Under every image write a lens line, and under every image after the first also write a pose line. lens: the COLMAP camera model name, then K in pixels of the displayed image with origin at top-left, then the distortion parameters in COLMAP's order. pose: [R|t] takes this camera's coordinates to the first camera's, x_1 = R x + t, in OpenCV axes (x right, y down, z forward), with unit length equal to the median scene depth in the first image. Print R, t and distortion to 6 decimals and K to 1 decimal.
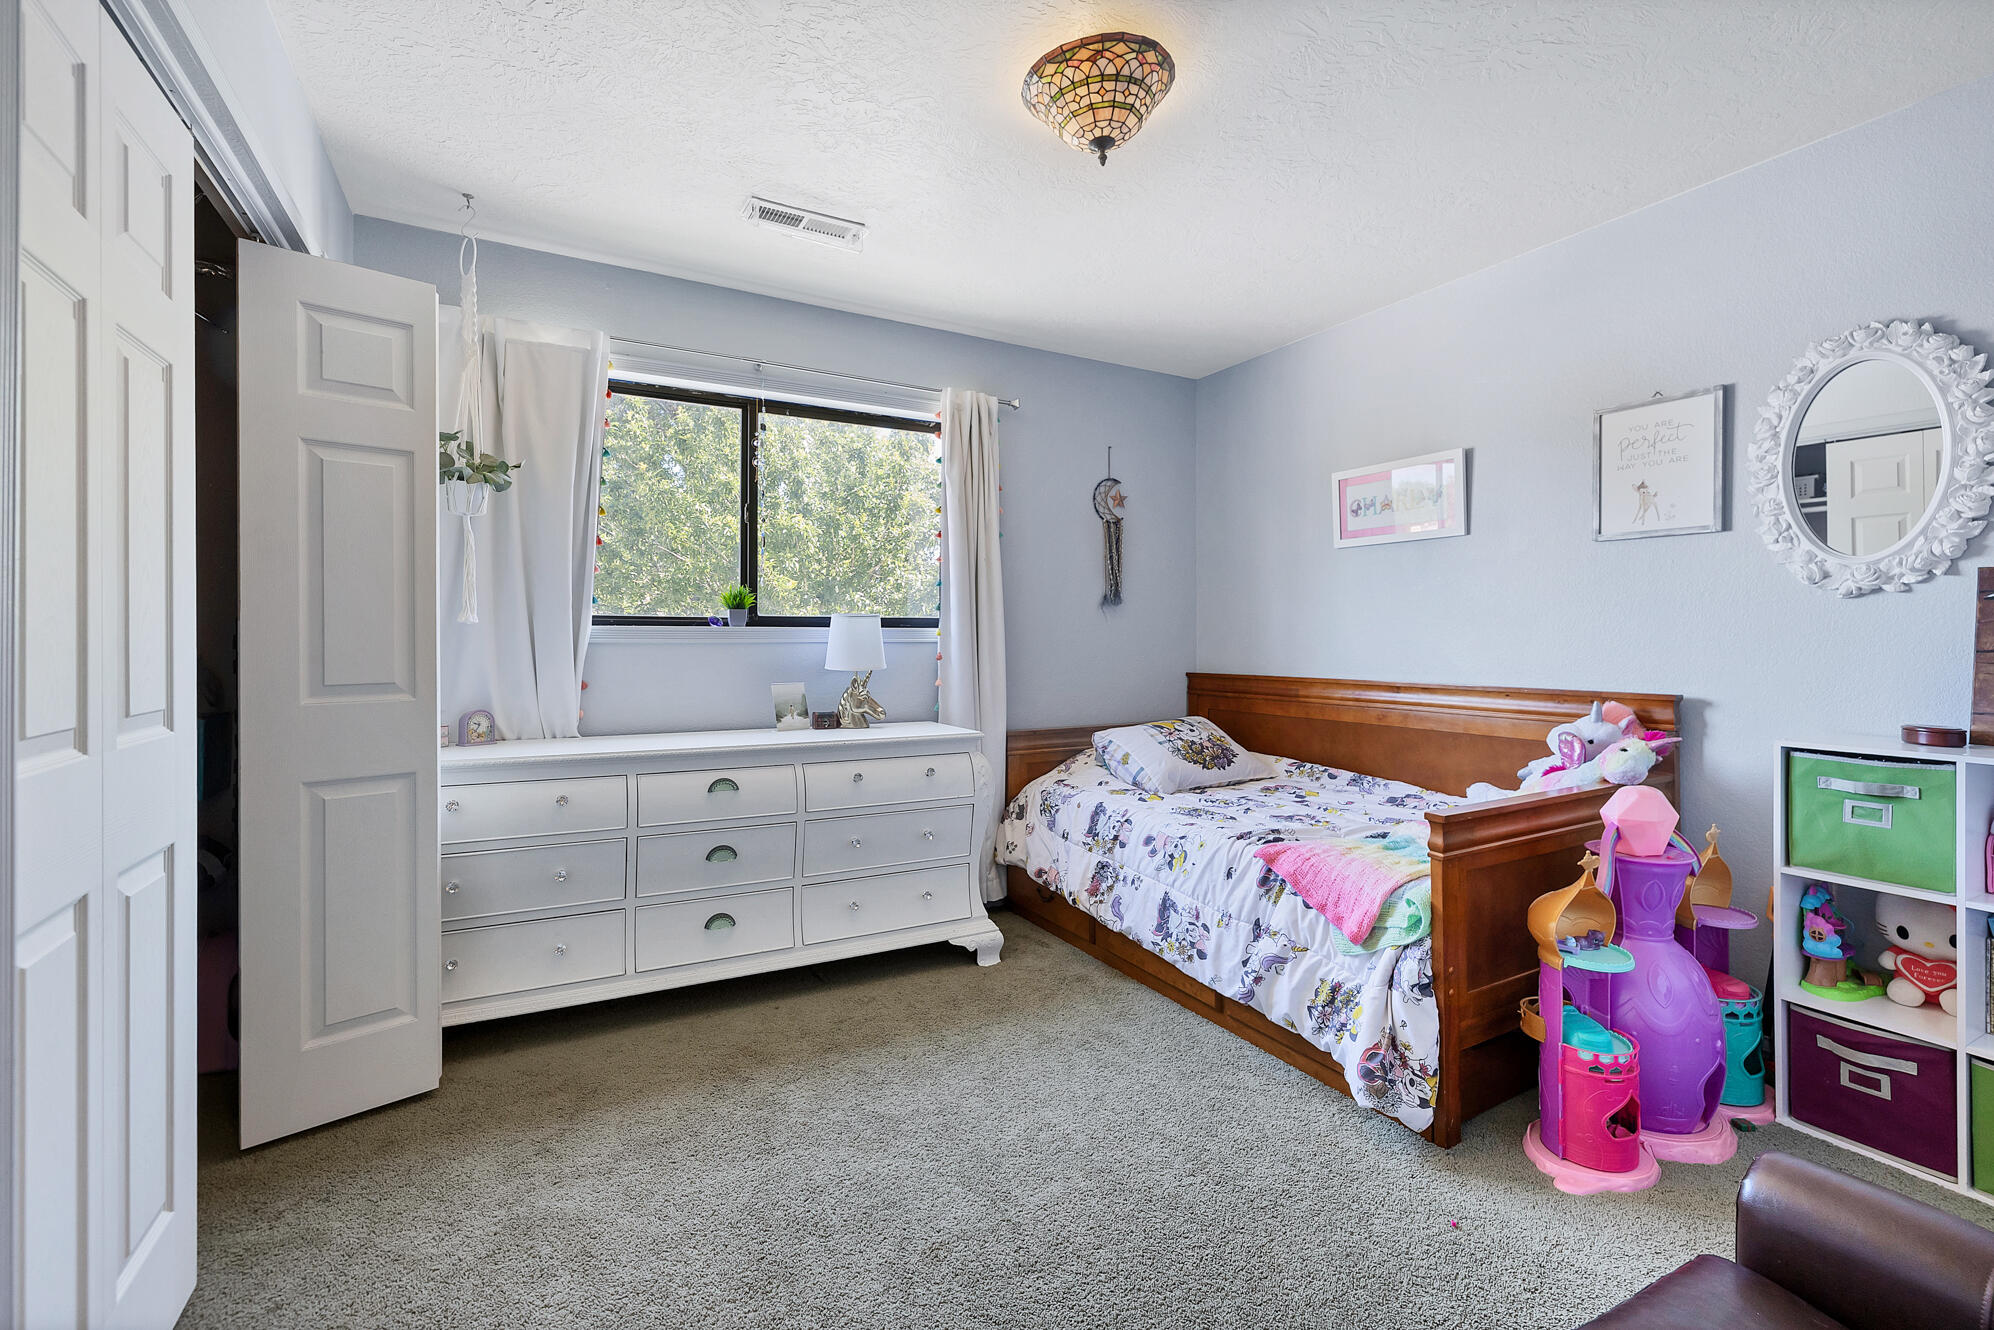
lens RADIAL K [[880.9, 0, 999.4], [0, 880.9, 647.3], [0, 0, 1]] dist [0.004030, -0.001640]
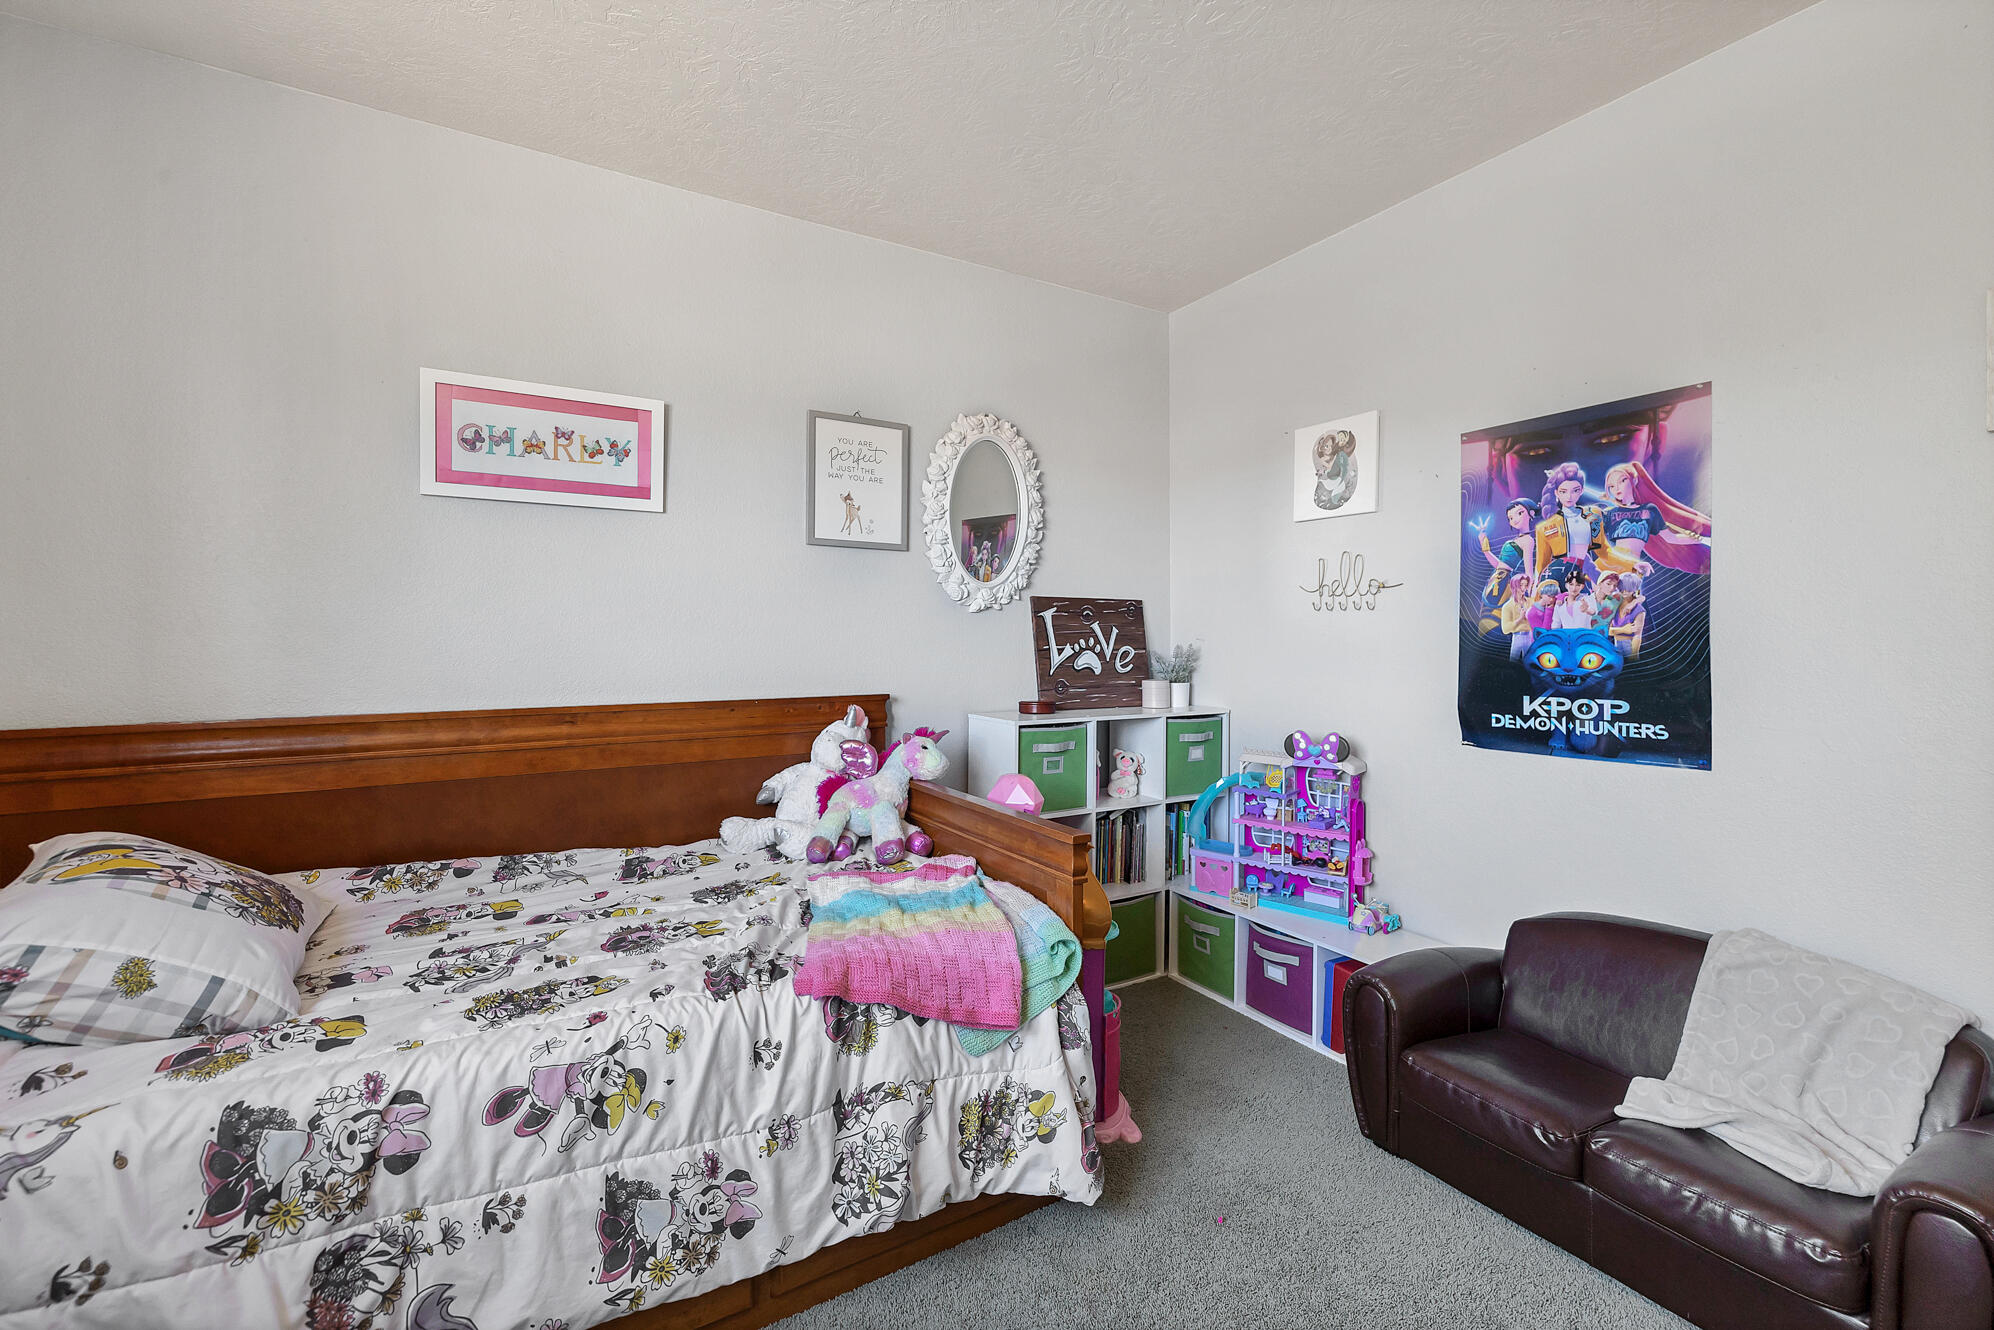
lens RADIAL K [[880.9, 0, 1001.1], [0, 880.9, 636.9], [0, 0, 1]] dist [0.004030, -0.001640]
pose [[-0.060336, 0.001071, 0.998178, -0.319079], [0.010716, 0.999942, -0.000425, -0.014208], [-0.998121, 0.010671, -0.060344, 0.856837]]
